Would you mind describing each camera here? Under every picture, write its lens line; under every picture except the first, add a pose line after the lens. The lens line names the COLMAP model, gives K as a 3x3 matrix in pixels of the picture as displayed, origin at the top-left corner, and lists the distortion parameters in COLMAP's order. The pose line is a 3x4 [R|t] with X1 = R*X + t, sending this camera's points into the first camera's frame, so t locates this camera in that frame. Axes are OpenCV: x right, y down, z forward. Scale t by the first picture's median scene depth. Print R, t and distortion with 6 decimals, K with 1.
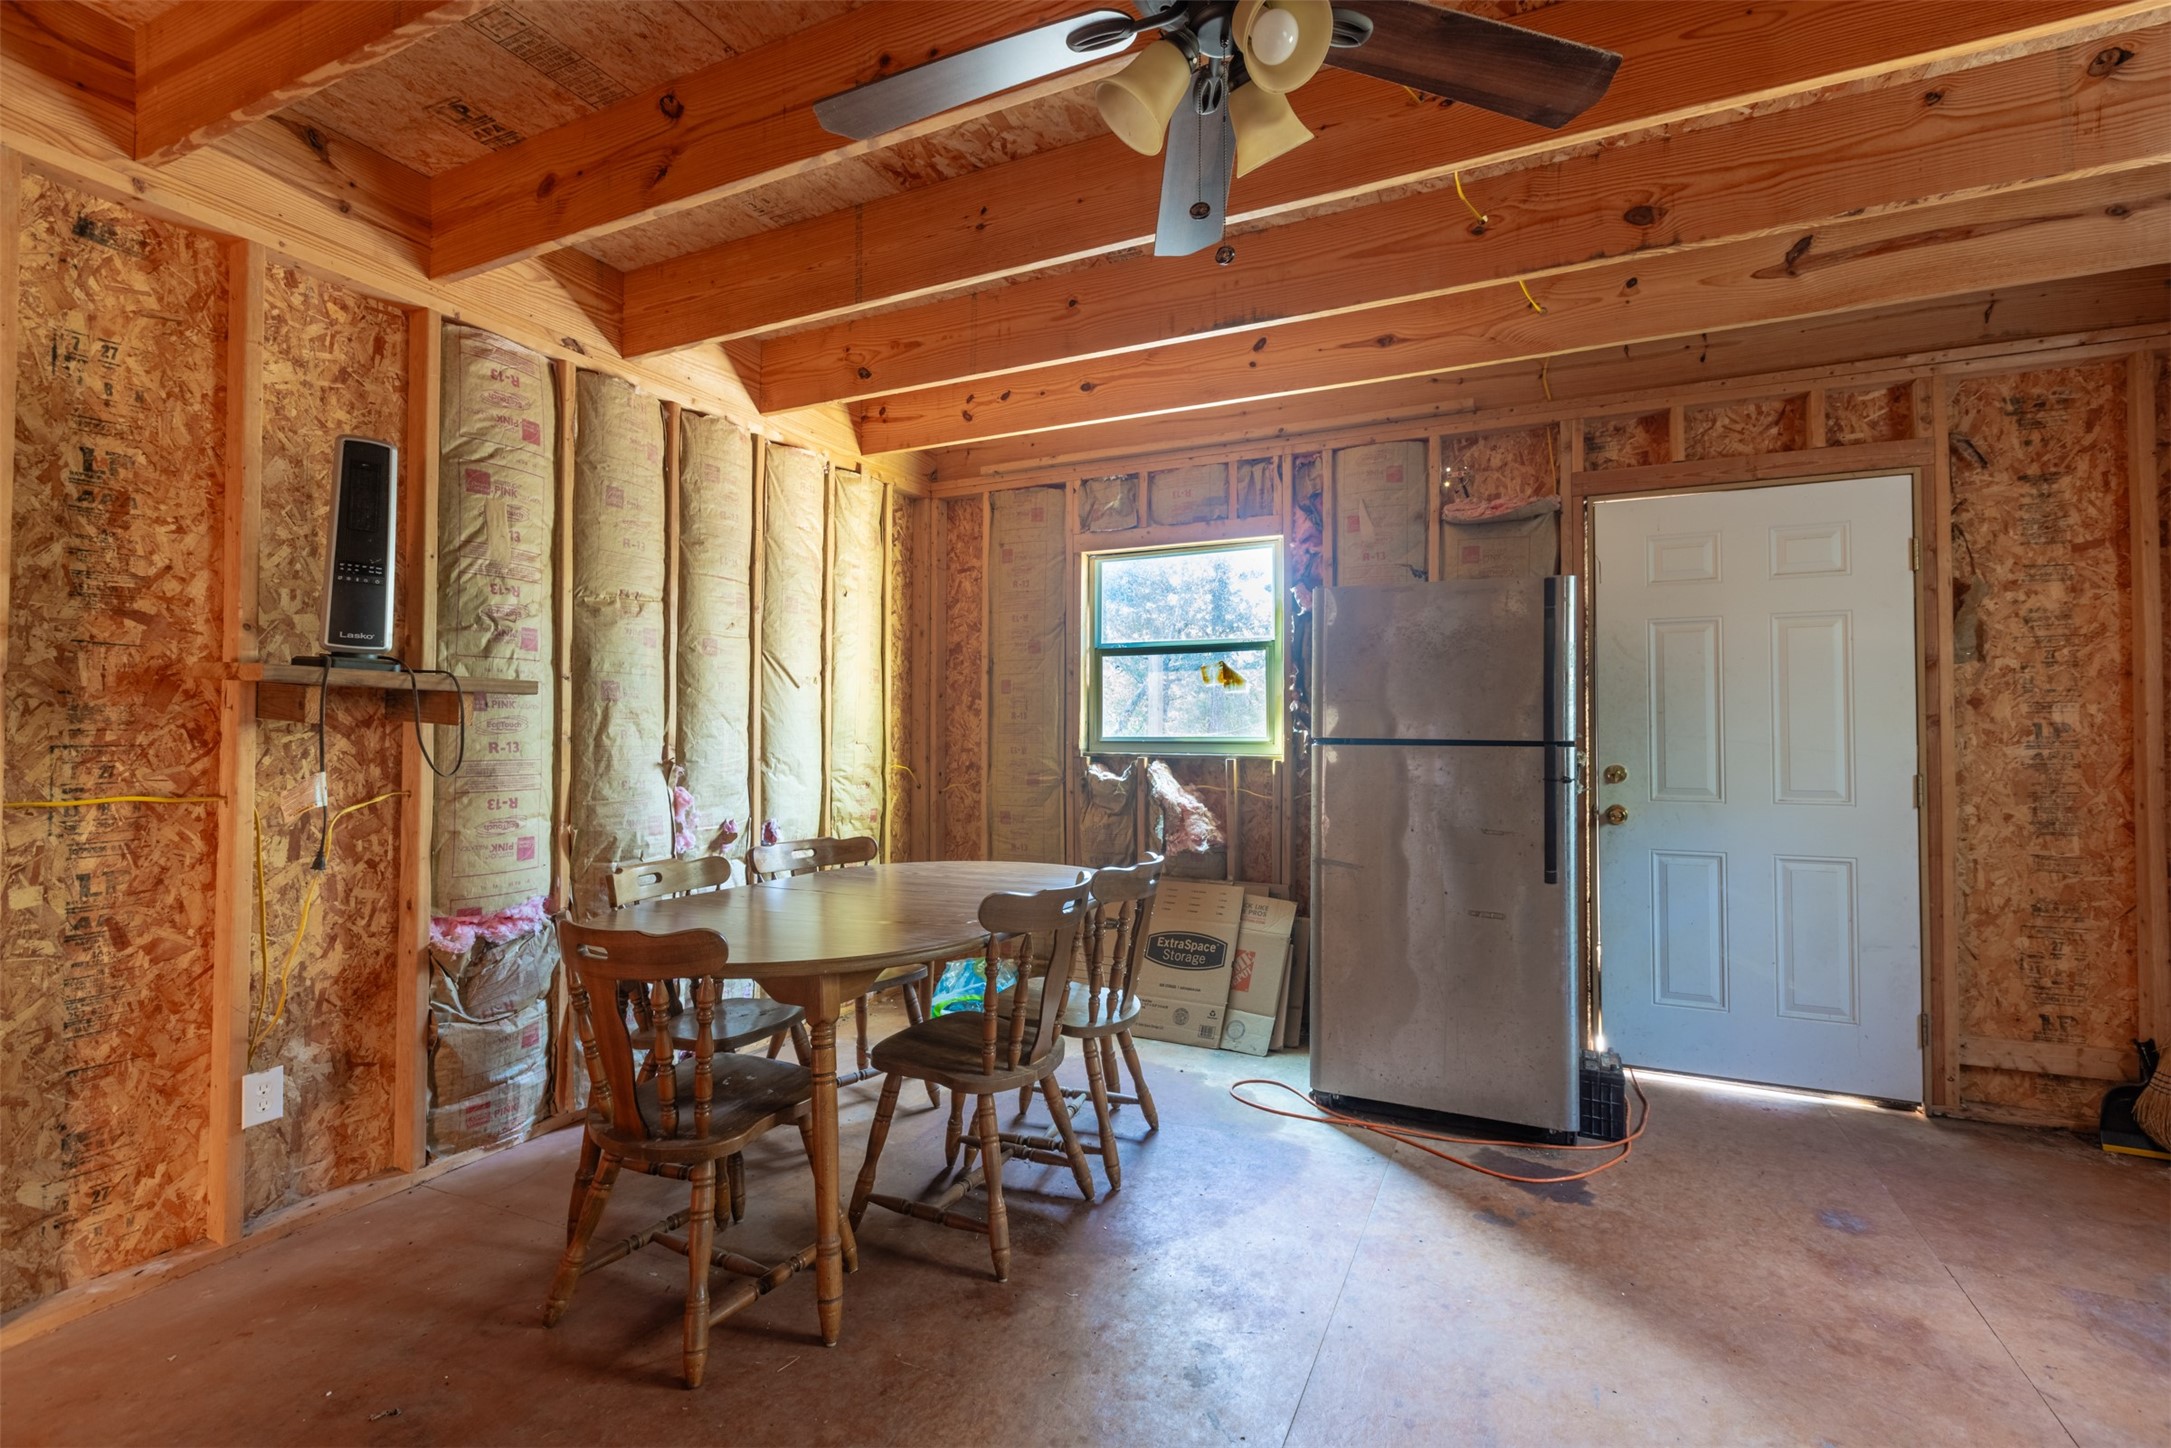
lens RADIAL K [[984.3, 0, 1083.9], [0, 984.3, 721.0], [0, 0, 1]] dist [0.002755, 0.000276]
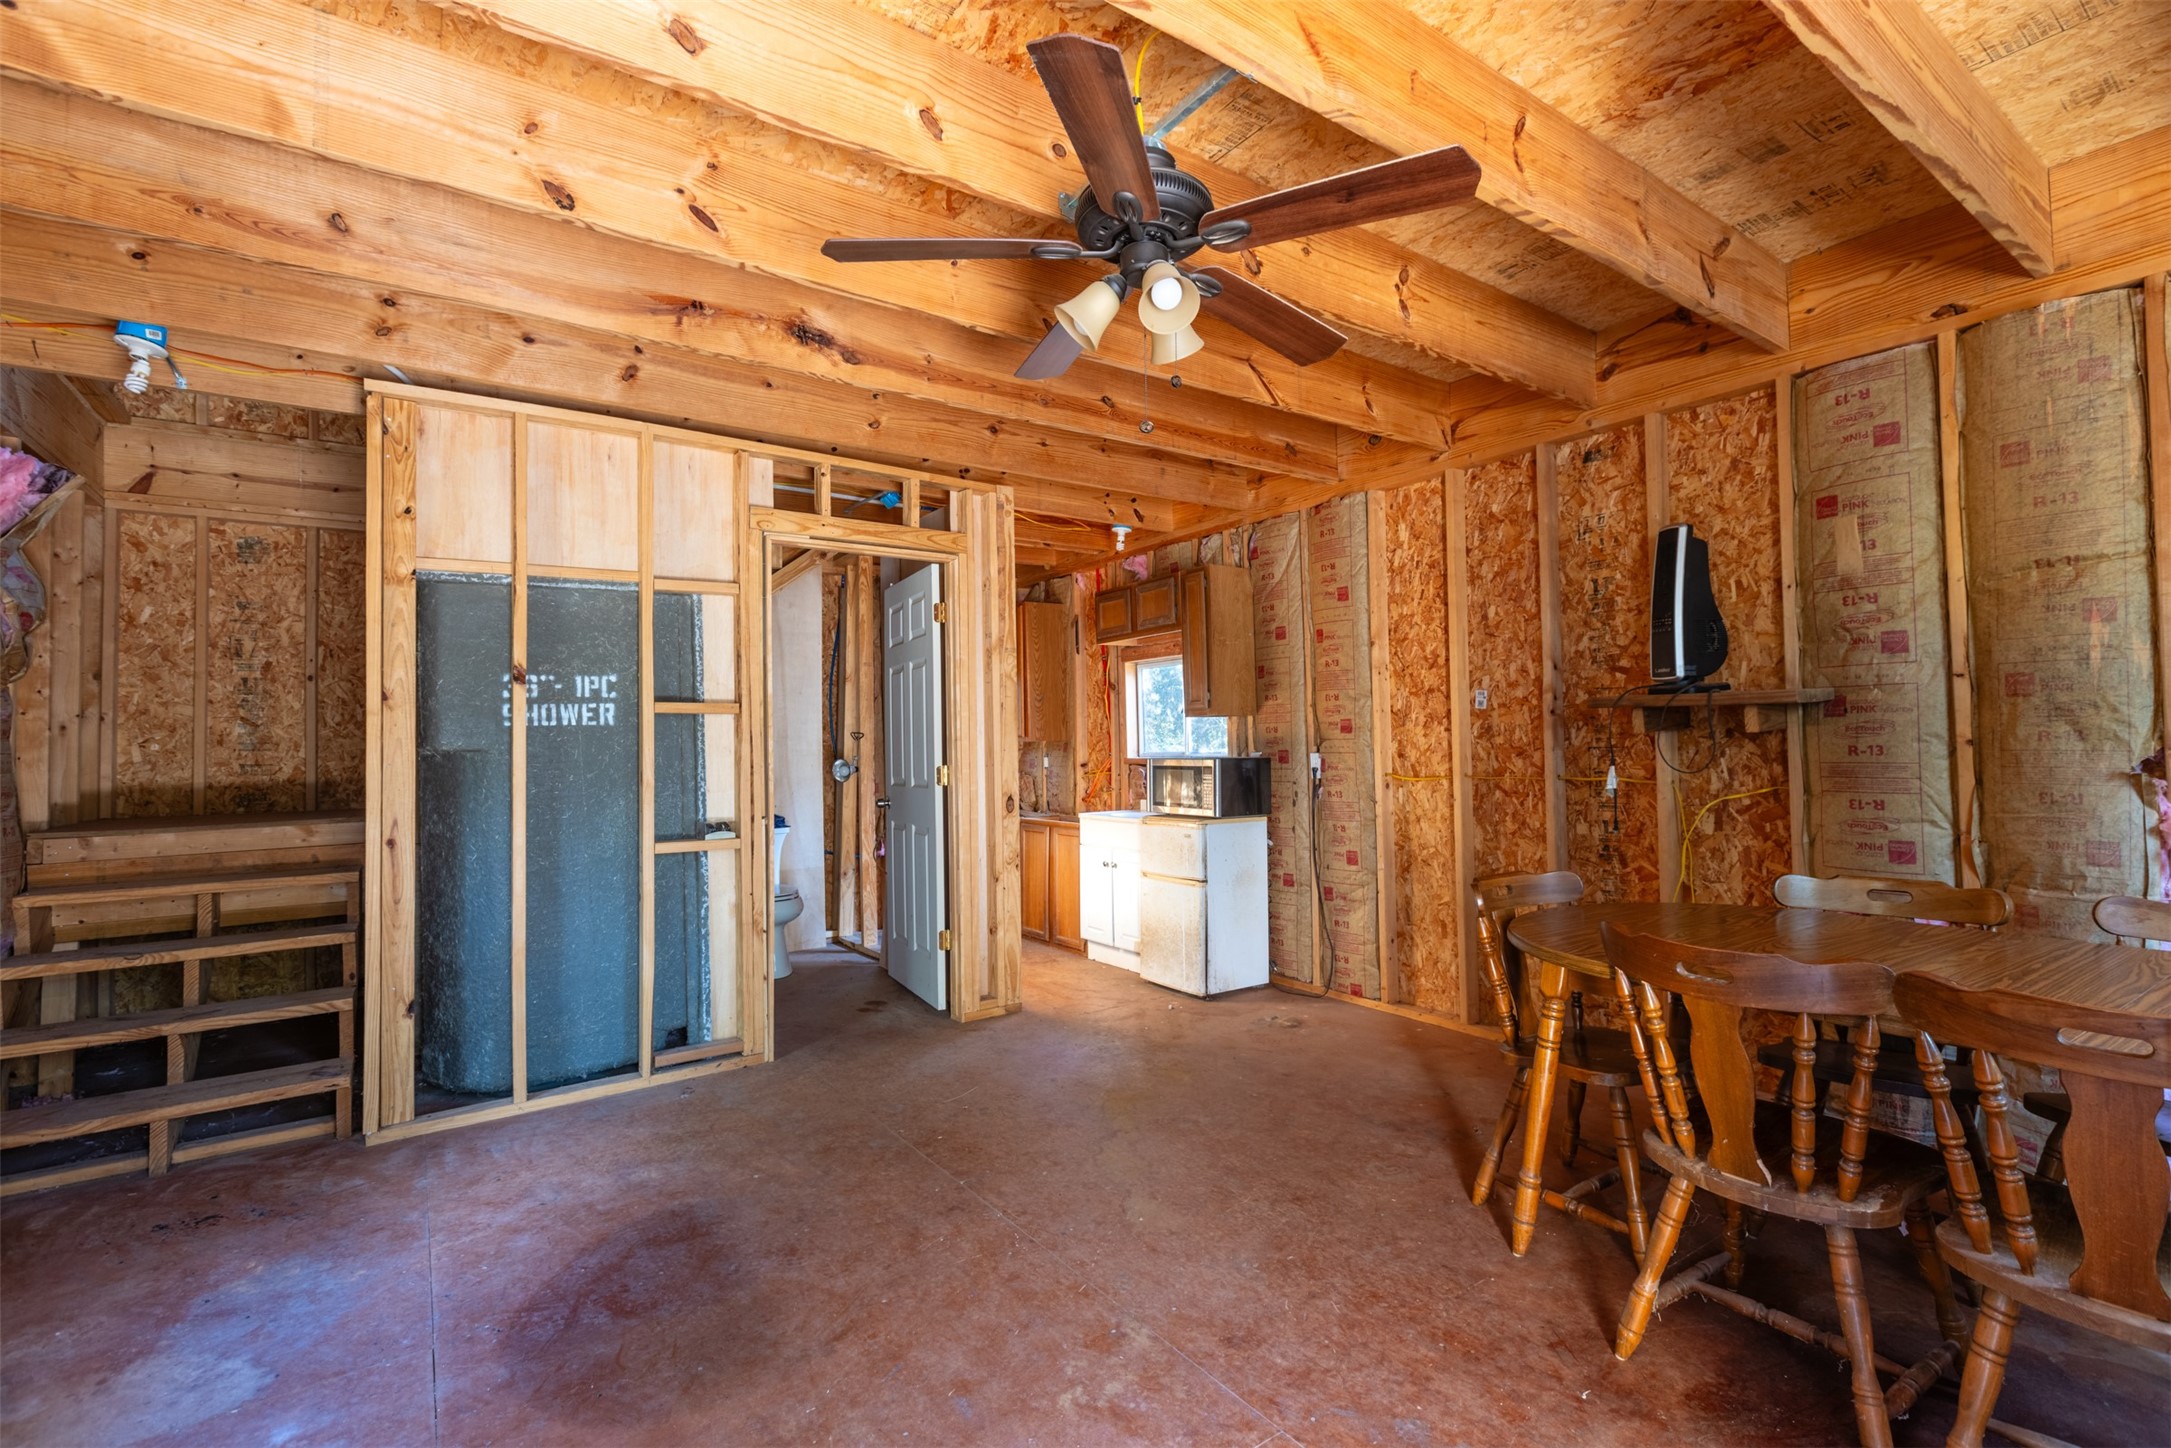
lens RADIAL K [[984.3, 0, 1086.2], [0, 984.3, 720.5], [0, 0, 1]] dist [0.002755, 0.000276]
pose [[-0.500057, -0.009919, -0.865936, 0.914643], [0.030327, 0.999120, -0.028958, 0.000082], [0.865461, -0.040742, -0.499317, 1.018771]]
